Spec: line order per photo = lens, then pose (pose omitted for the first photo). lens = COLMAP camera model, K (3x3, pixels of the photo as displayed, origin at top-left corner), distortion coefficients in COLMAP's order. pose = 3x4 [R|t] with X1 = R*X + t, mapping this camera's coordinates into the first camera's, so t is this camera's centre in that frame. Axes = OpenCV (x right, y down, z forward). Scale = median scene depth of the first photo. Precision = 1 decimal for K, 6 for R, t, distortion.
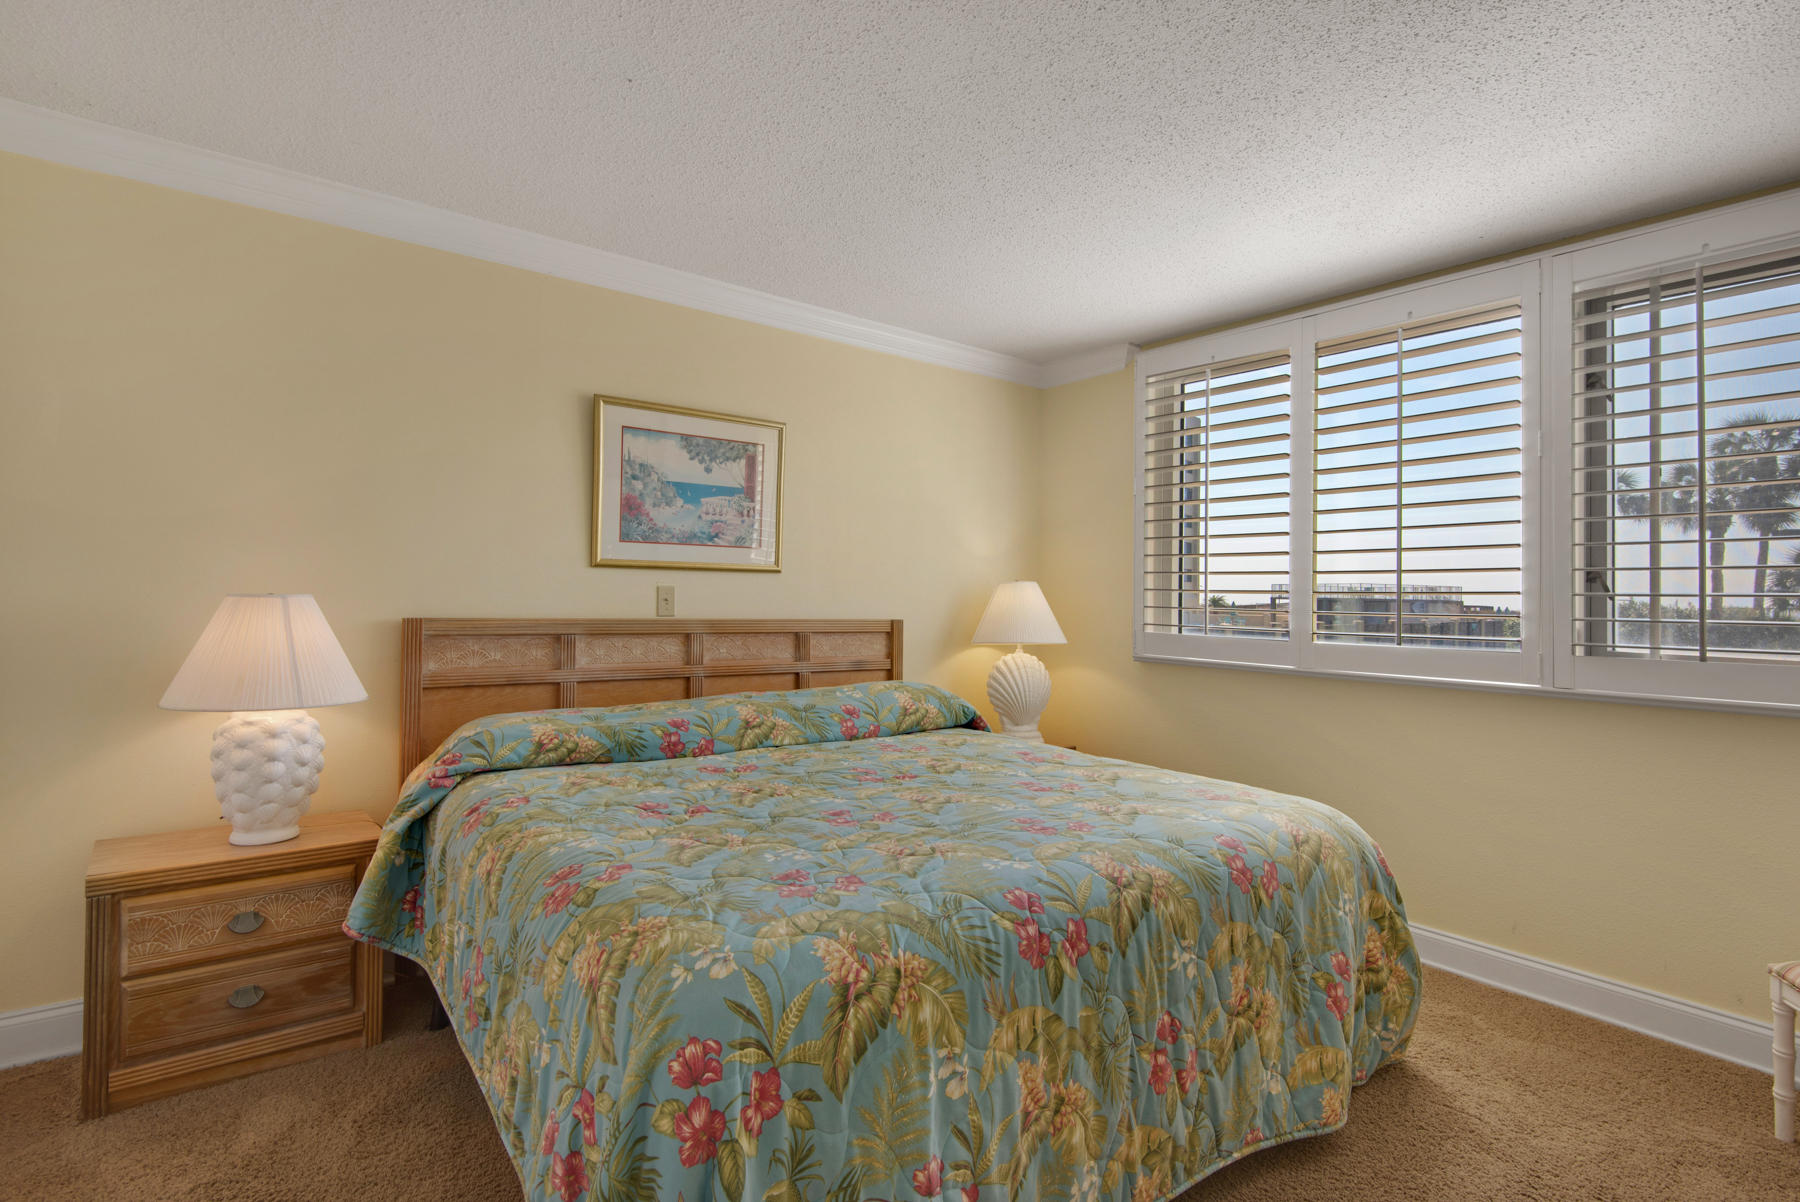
lens RADIAL K [[876.9, 0, 885.0], [0, 876.9, 571.5], [0, 0, 1]] dist [0.016742, -0.009242]
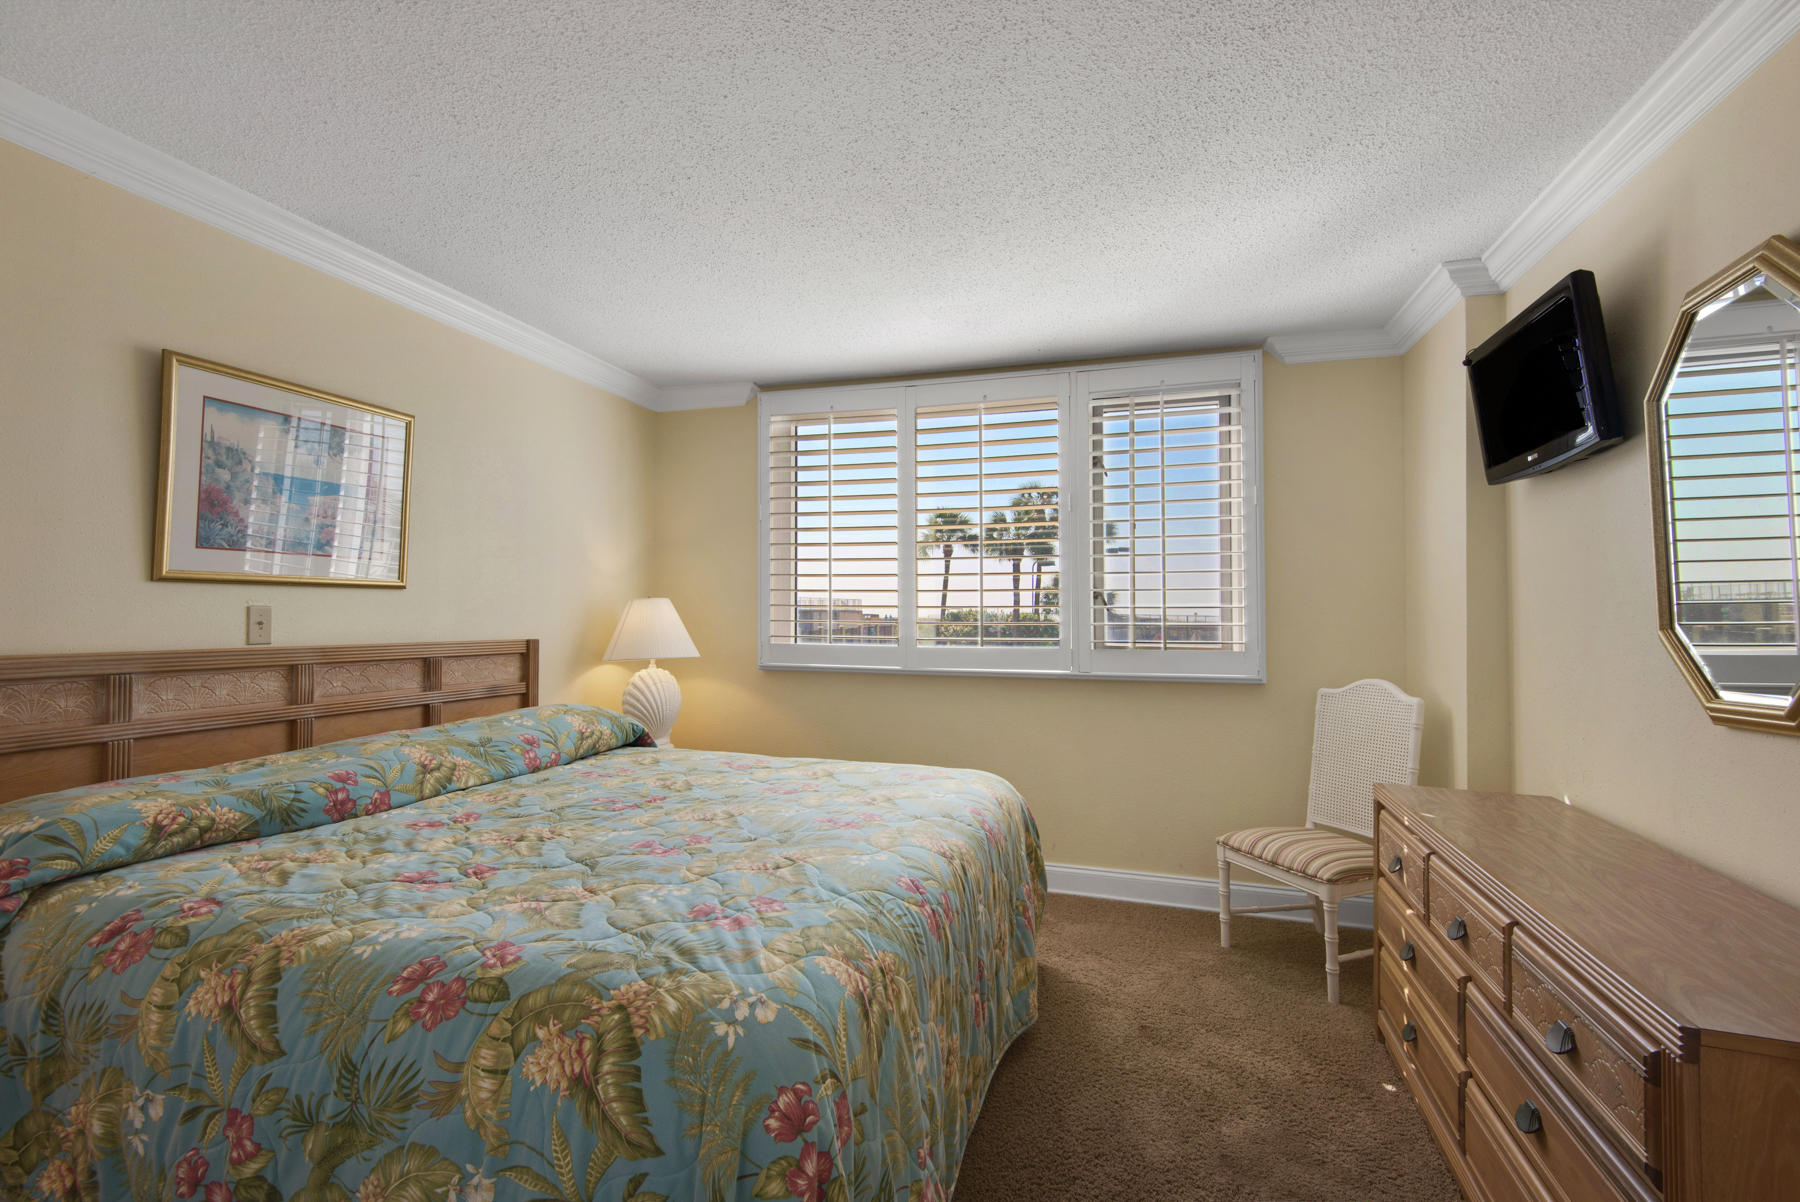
lens RADIAL K [[822.3, 0, 903.3], [0, 822.3, 568.6], [0, 0, 1]] dist [0.013808, -0.006733]
pose [[0.815193, 0.018948, 0.578879, -0.284449], [-0.006036, 0.999688, -0.024222, -0.003123], [-0.579158, 0.016251, 0.815054, 0.085874]]
